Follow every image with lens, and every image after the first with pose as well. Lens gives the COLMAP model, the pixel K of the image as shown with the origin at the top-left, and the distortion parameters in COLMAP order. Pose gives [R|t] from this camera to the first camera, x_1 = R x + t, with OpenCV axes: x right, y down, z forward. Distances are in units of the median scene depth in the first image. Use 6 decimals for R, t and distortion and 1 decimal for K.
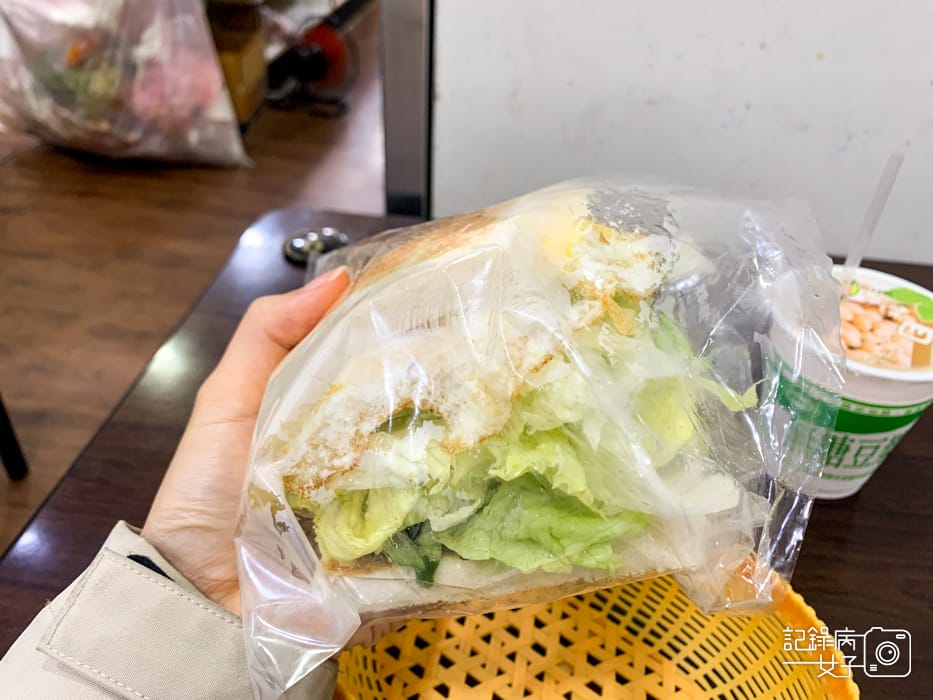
lens RADIAL K [[702.8, 0, 466.5], [0, 702.8, 350.0], [0, 0, 1]] dist [-0.011705, 0.000244]
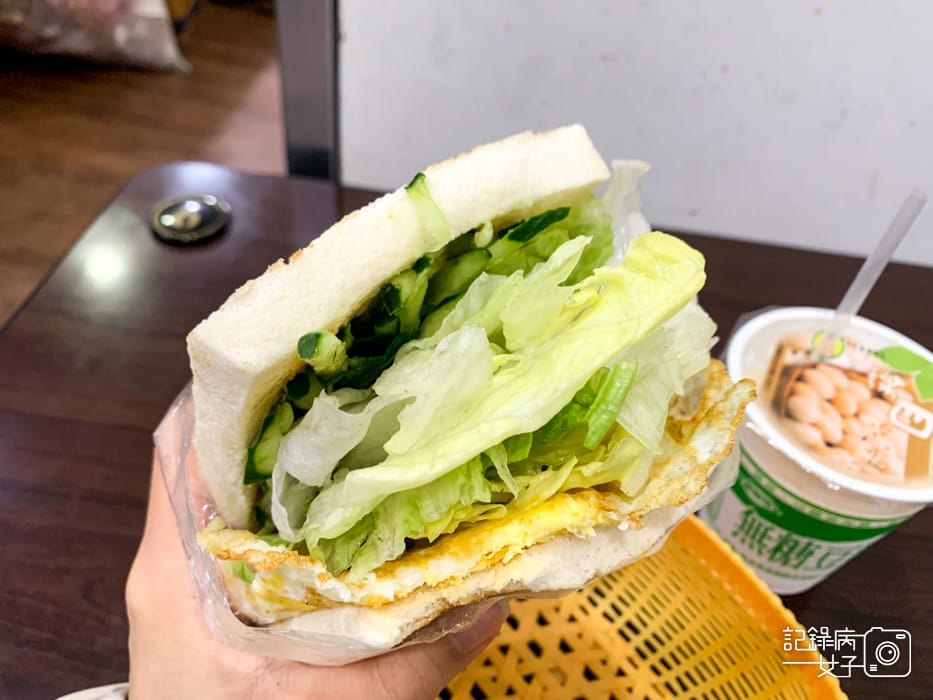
lens RADIAL K [[702.8, 0, 466.5], [0, 702.8, 350.0], [0, 0, 1]] dist [-0.011705, 0.000244]
pose [[0.998388, 0.024943, 0.050988, 0.104509], [-0.031090, 0.991850, 0.123563, -0.171255], [-0.047490, -0.124949, 0.991026, 0.254046]]
